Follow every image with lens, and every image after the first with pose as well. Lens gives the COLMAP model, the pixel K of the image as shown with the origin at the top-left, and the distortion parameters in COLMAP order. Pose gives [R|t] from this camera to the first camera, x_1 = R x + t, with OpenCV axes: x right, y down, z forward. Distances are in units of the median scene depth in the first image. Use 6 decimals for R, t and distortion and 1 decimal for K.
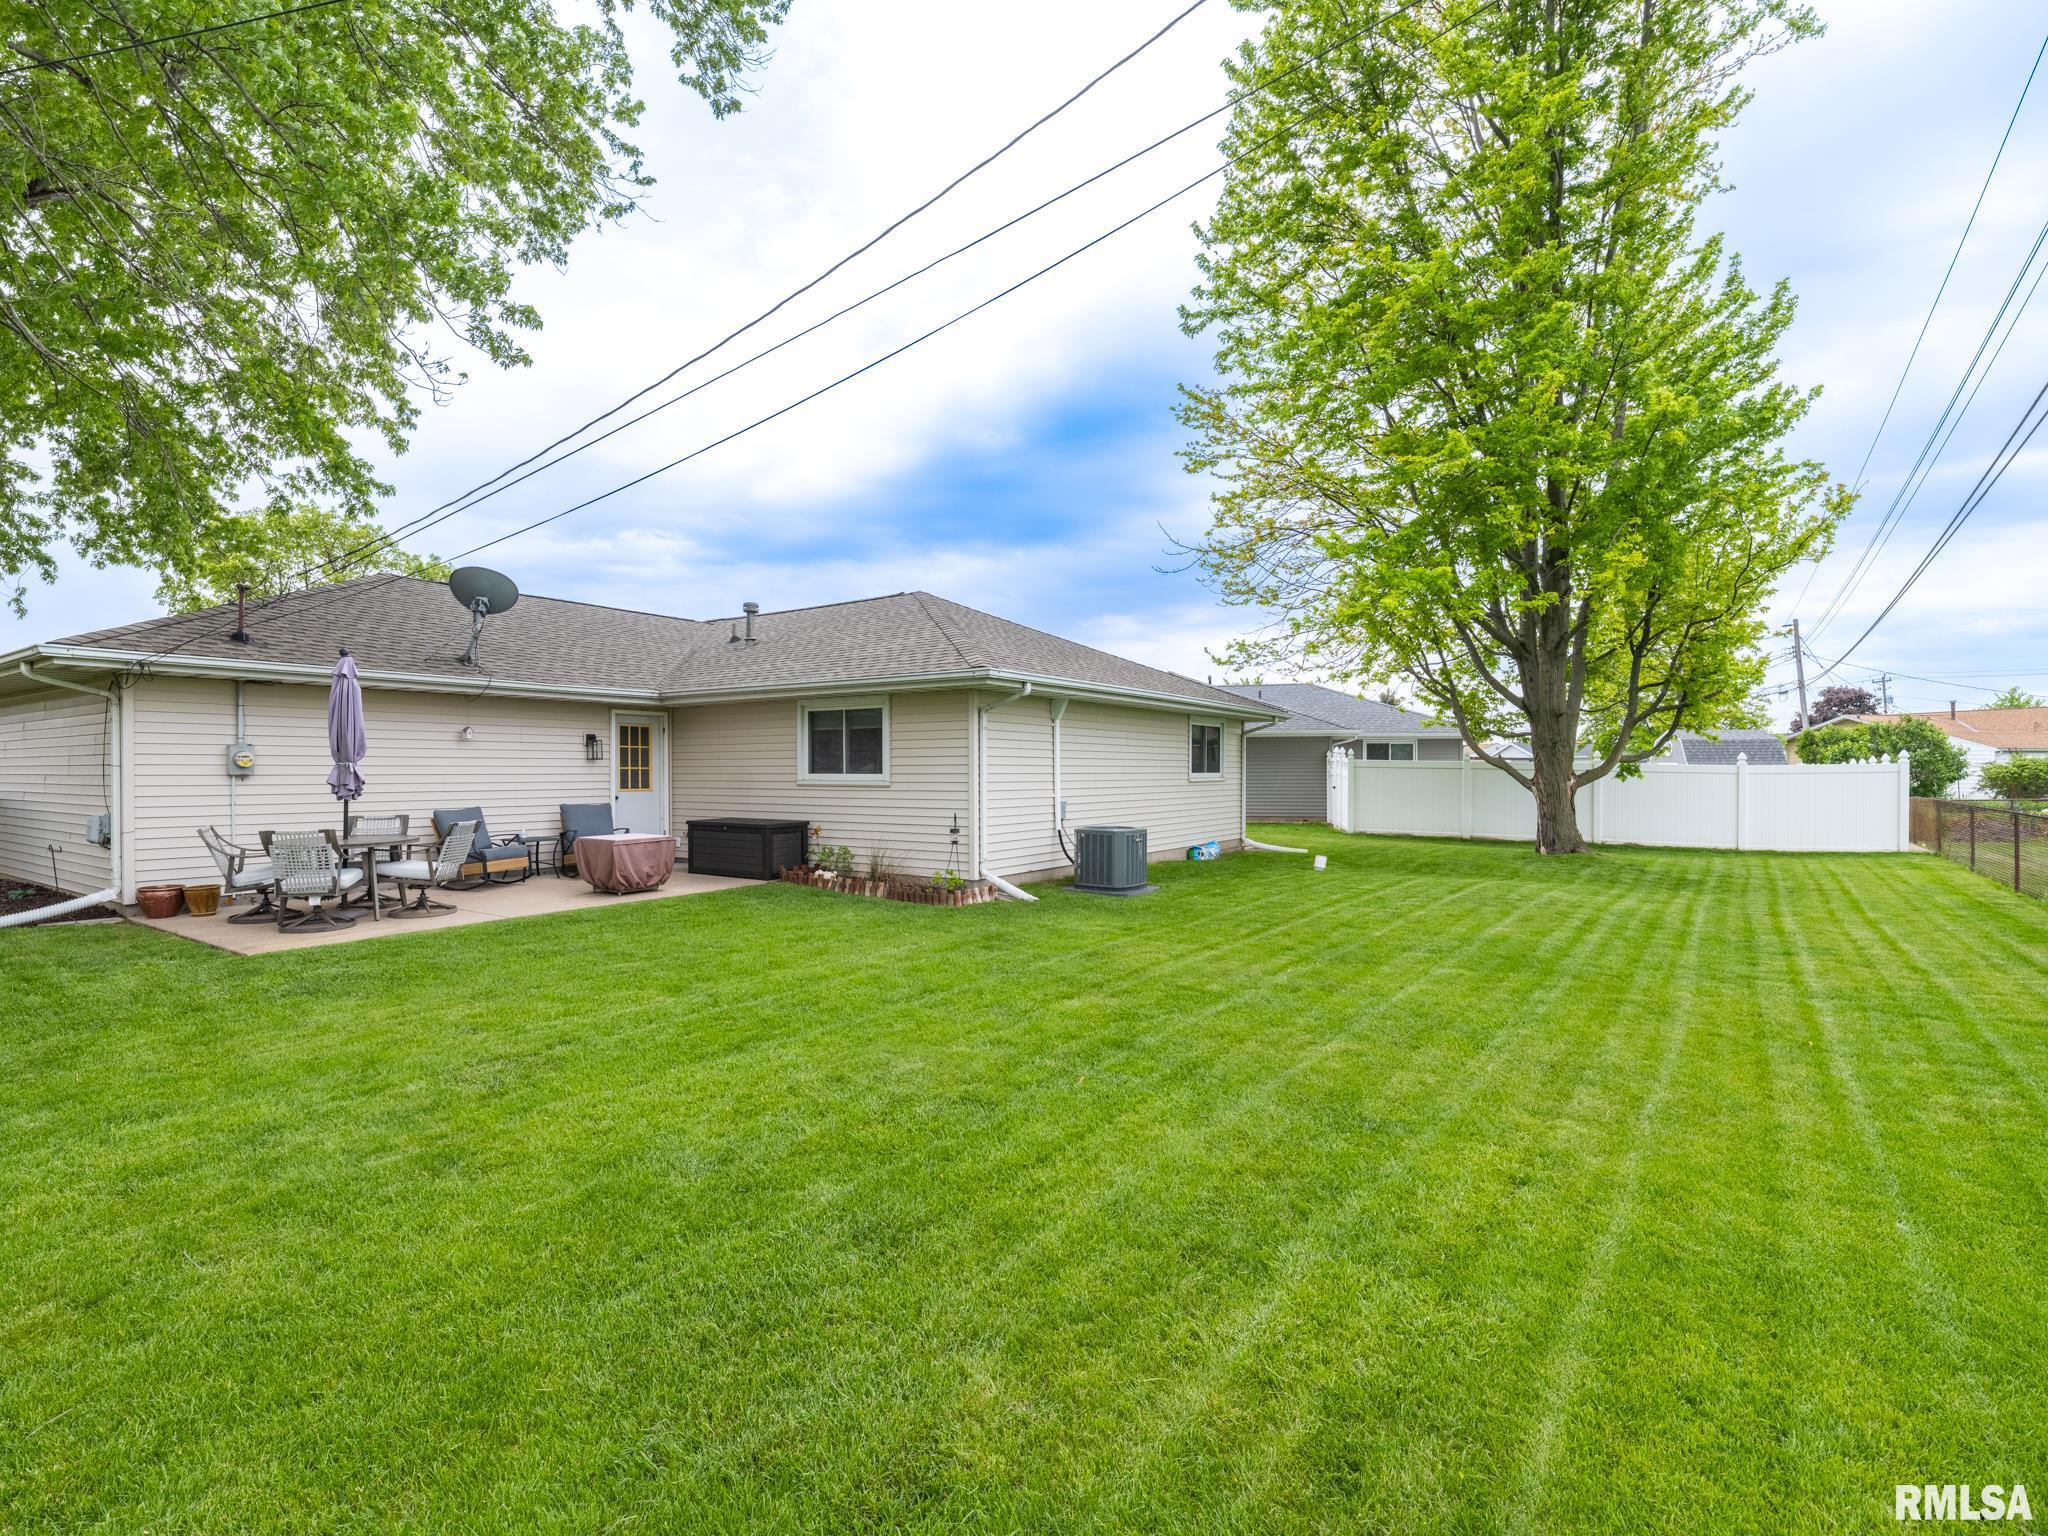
lens RADIAL K [[964.9, 0, 1024.0], [0, 964.9, 768.0], [0, 0, 1]] dist [0.000581, -0.000587]
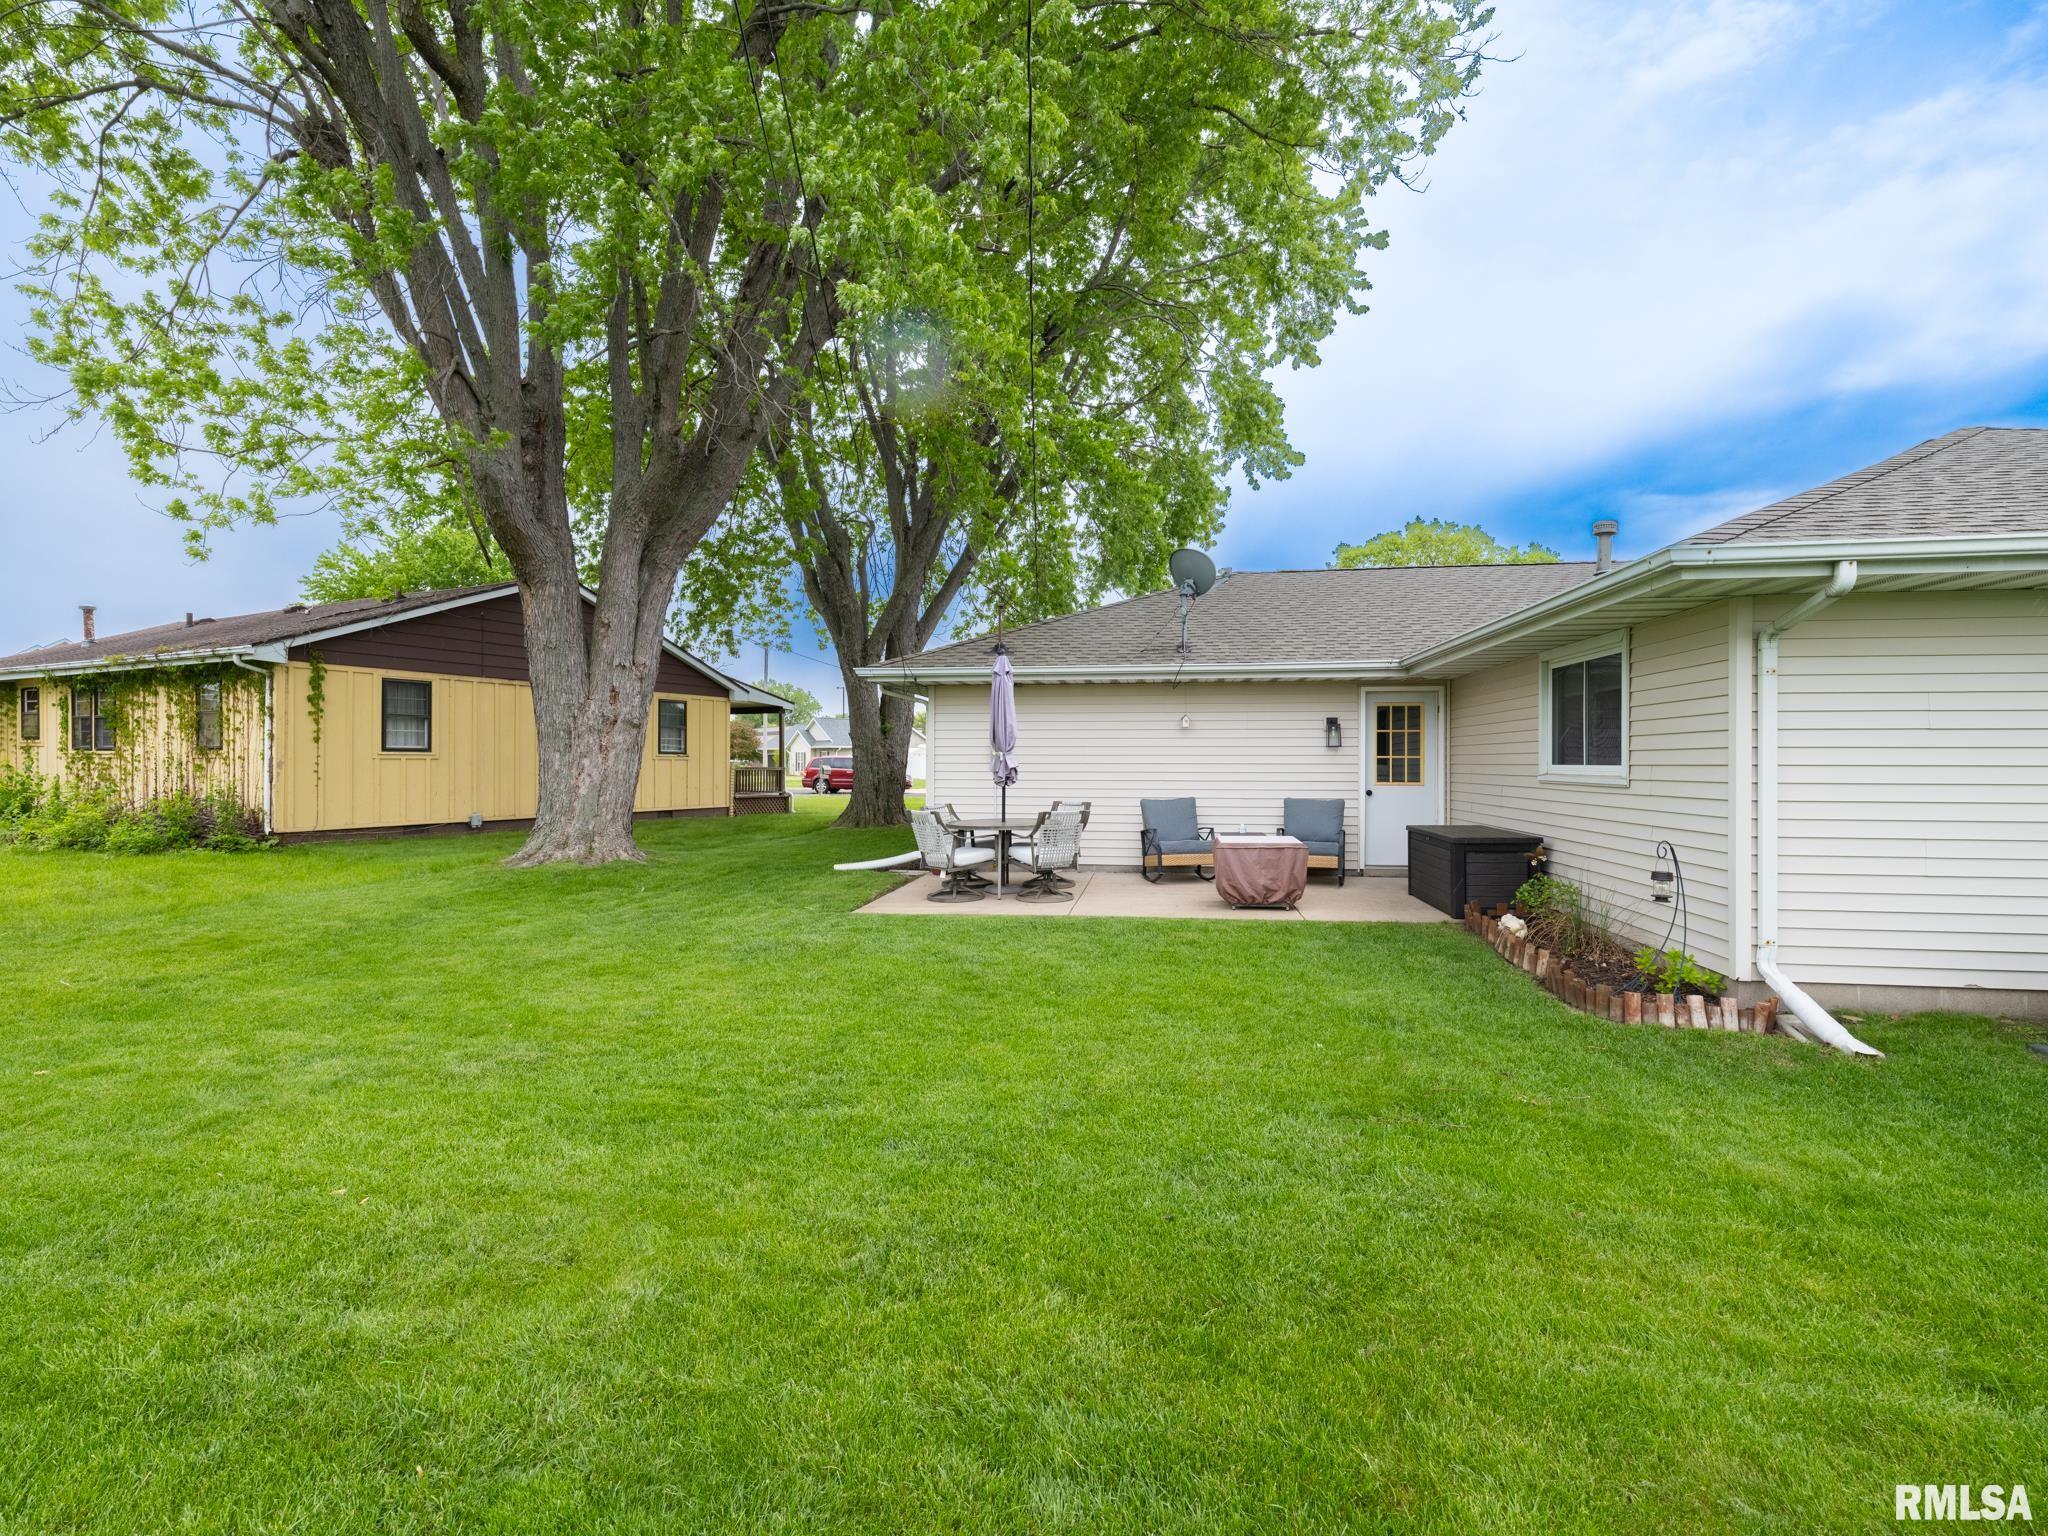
lens RADIAL K [[964.9, 0, 1024.0], [0, 964.9, 768.0], [0, 0, 1]] dist [0.000581, -0.000587]
pose [[0.407763, 0.006732, -0.913063, 0.226438], [0.001376, 0.999967, 0.007988, 0.002530], [0.913087, -0.004514, 0.407740, 0.415523]]
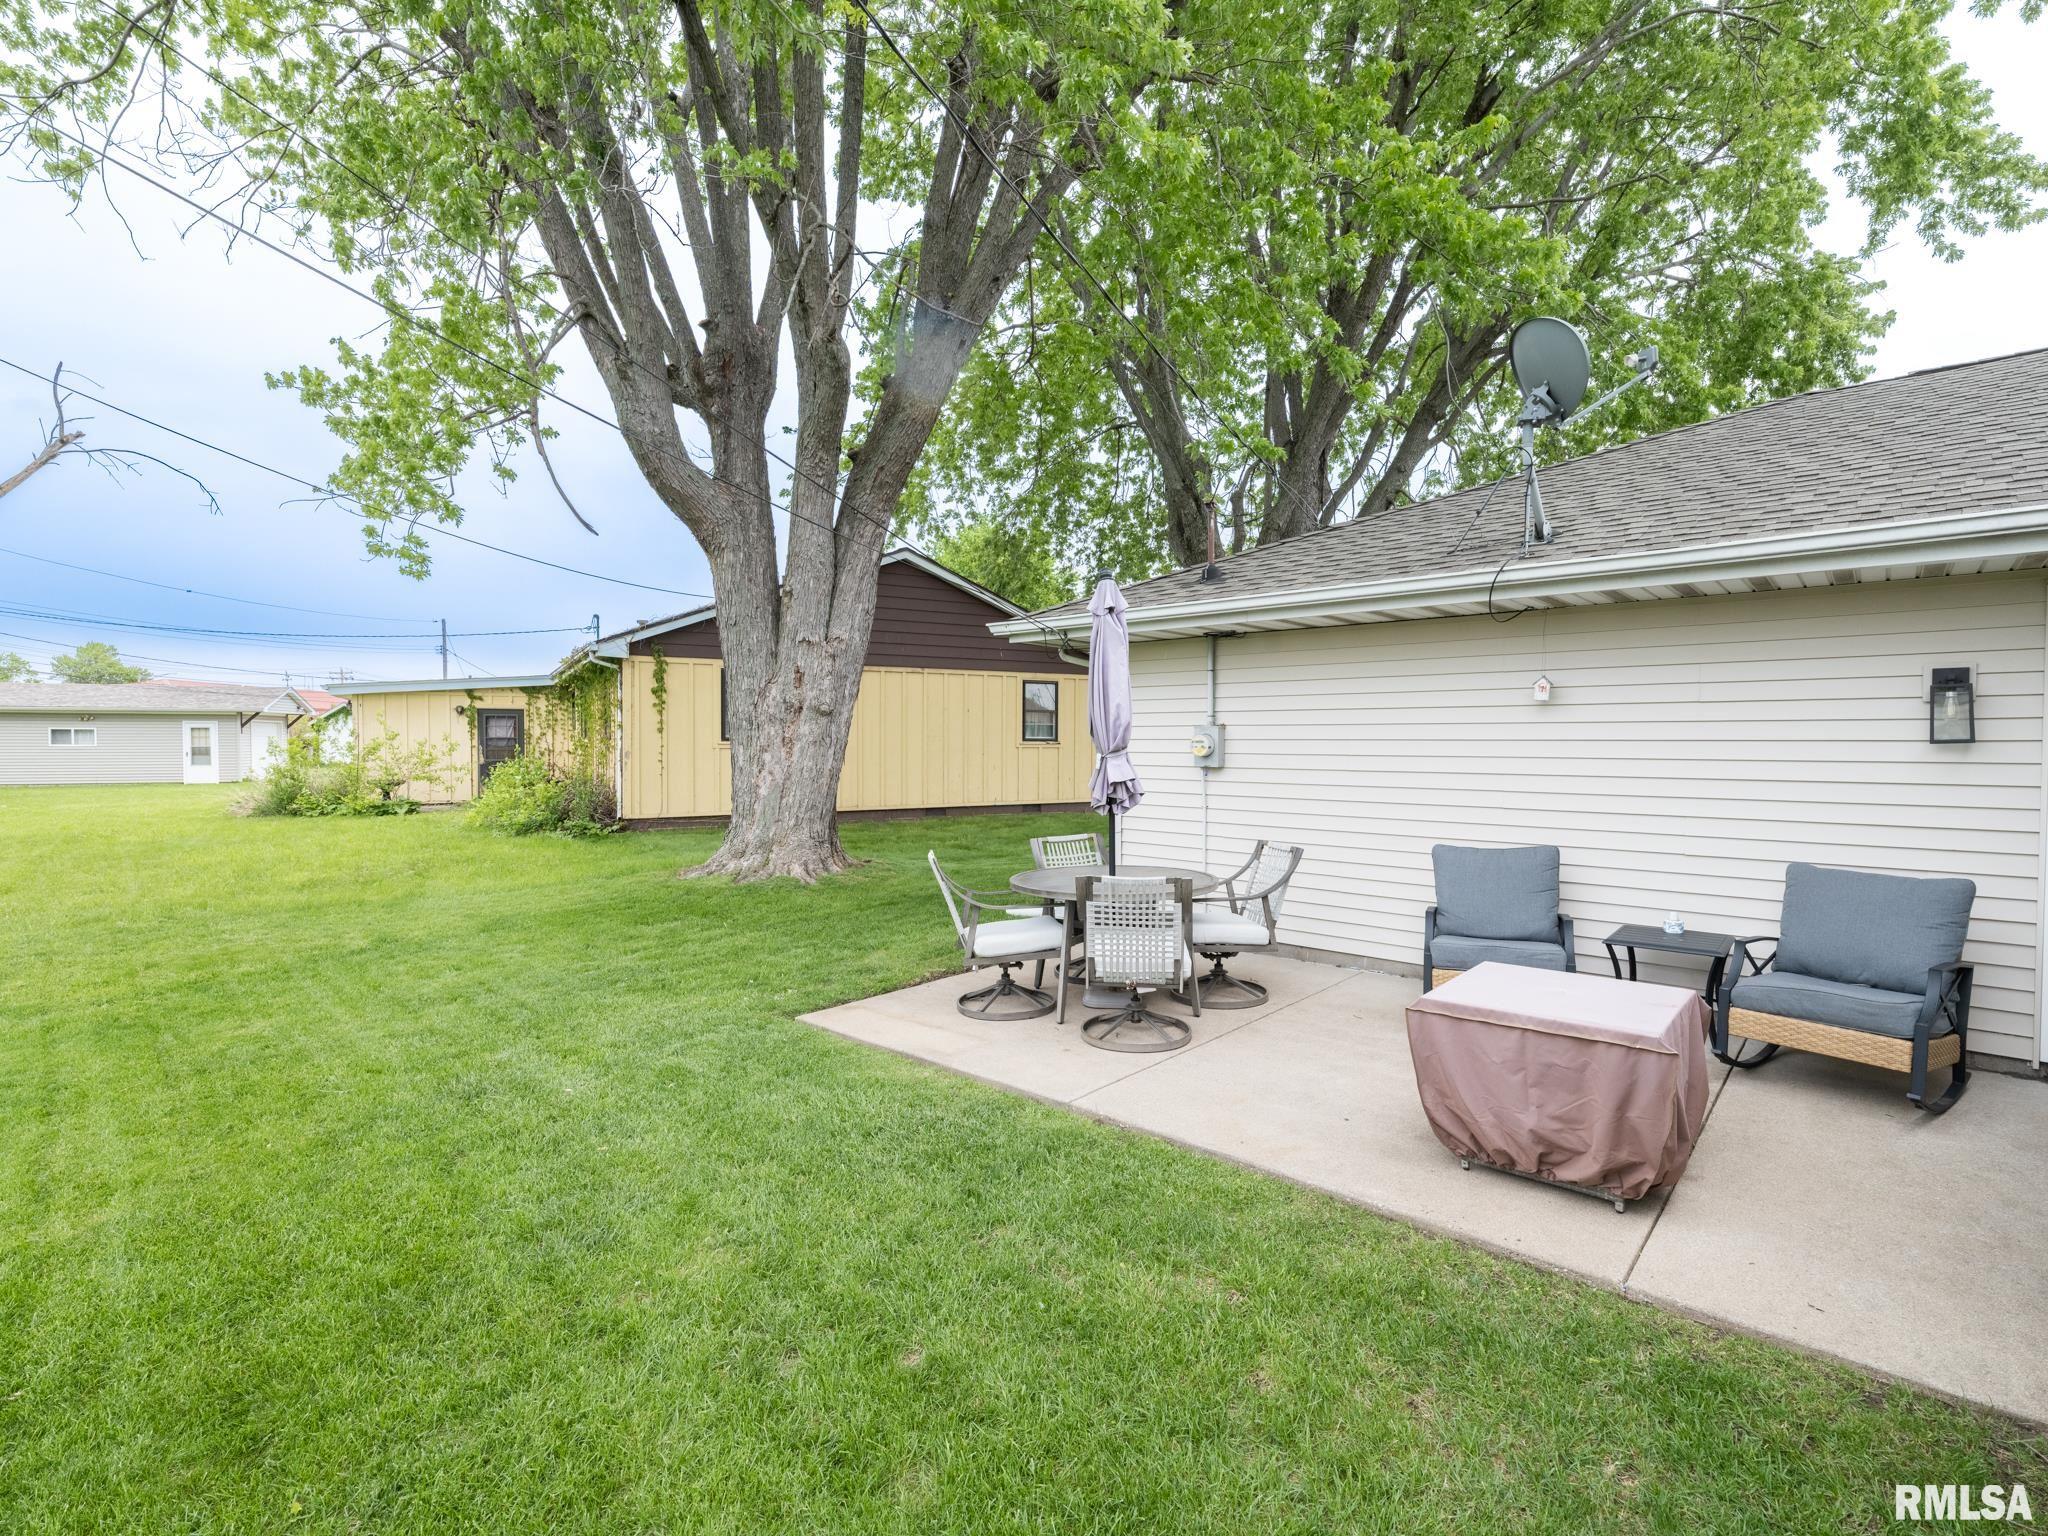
lens RADIAL K [[964.9, 0, 1024.0], [0, 964.9, 768.0], [0, 0, 1]] dist [0.000581, -0.000587]
pose [[-0.170294, 0.031056, -0.984904, -0.061482], [0.003296, 0.999516, 0.030947, -0.011771], [0.985388, 0.002023, -0.170314, 0.761049]]
